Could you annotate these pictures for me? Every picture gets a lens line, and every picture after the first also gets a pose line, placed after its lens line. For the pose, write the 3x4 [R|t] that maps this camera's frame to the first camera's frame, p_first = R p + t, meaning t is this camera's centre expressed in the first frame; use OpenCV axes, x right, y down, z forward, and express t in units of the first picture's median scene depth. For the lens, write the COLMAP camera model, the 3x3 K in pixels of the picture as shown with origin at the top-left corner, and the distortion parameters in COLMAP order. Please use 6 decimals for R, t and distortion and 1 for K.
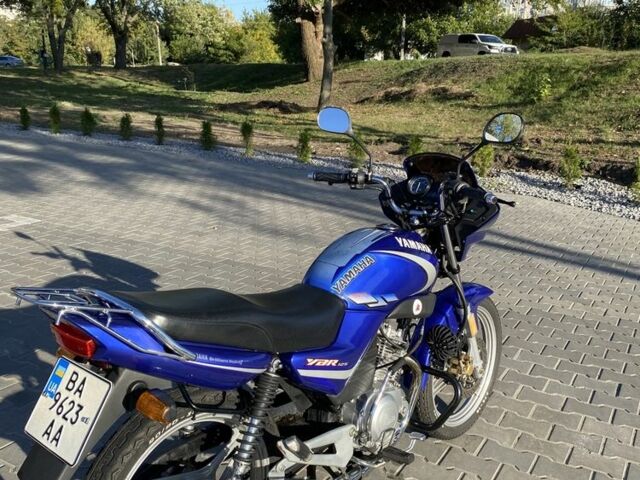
lens RADIAL K [[657.5, 0, 320.0], [0, 657.5, 240.0], [0, 0, 1]] dist [0.101756, -0.207224]
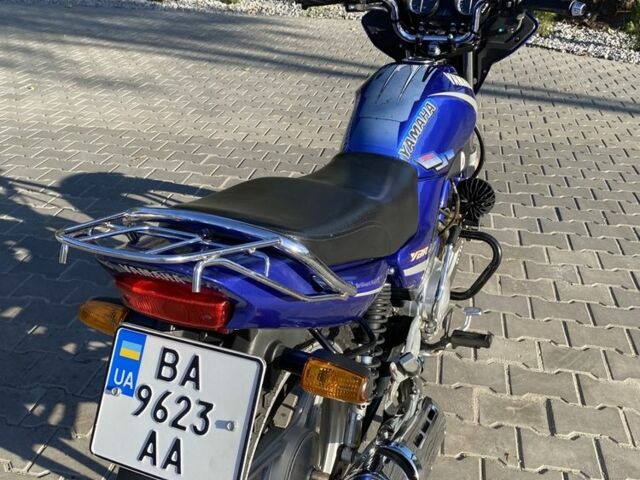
lens RADIAL K [[667.0, 0, 317.8], [0, 667.0, 249.4], [0, 0, 1]] dist [0.101200, -0.259090]
pose [[0.944345, -0.167833, 0.282920, -0.298947], [0.093389, 0.961452, 0.258630, -0.024886], [-0.315420, -0.217814, 0.923616, 0.313130]]
